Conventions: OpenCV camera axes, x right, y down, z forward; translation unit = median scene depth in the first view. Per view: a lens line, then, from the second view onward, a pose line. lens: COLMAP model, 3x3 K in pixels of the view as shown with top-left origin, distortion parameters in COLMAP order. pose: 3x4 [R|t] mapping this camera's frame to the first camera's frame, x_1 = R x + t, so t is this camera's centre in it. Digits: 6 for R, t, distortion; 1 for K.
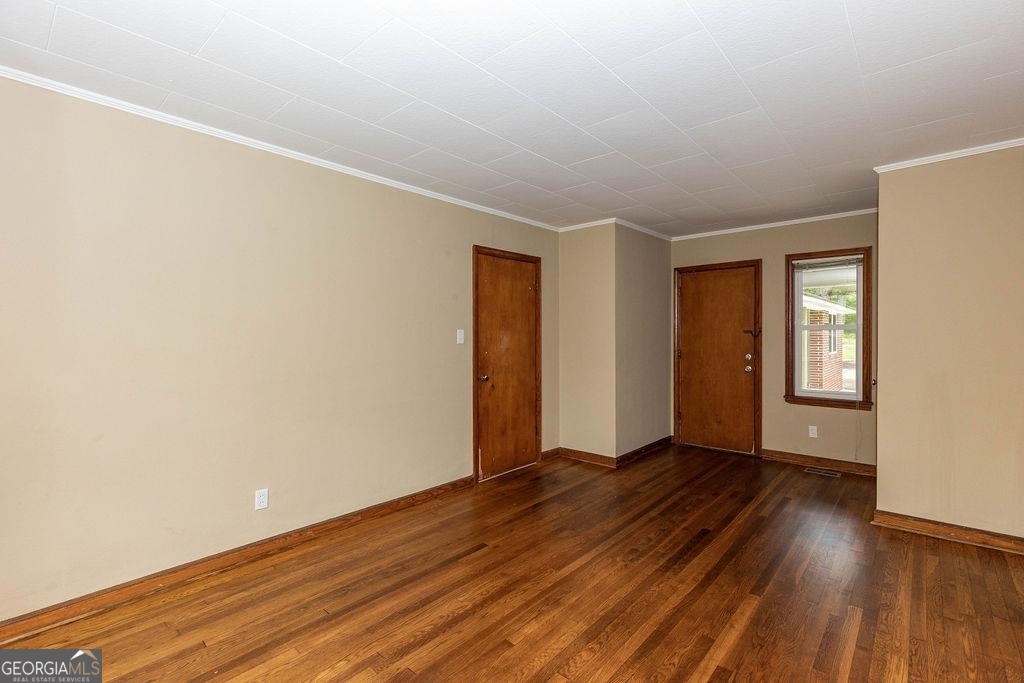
lens RADIAL K [[471.2, 0, 513.7], [0, 471.2, 342.1], [0, 0, 1]] dist [0.008306, -0.000289]
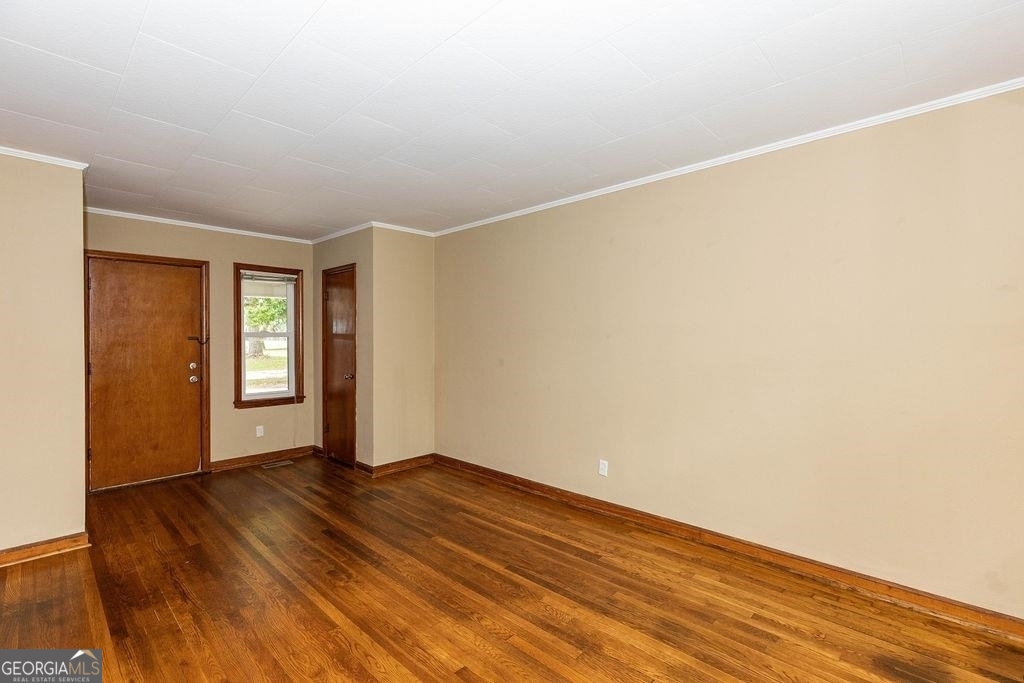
lens RADIAL K [[471.2, 0, 511.9], [0, 471.2, 337.5], [0, 0, 1]] dist [0.008306, -0.000289]
pose [[0.014997, 0.008291, 0.999853, -0.457459], [0.018782, 0.999787, -0.008572, -0.004517], [-0.999711, 0.018908, 0.014838, 0.422544]]
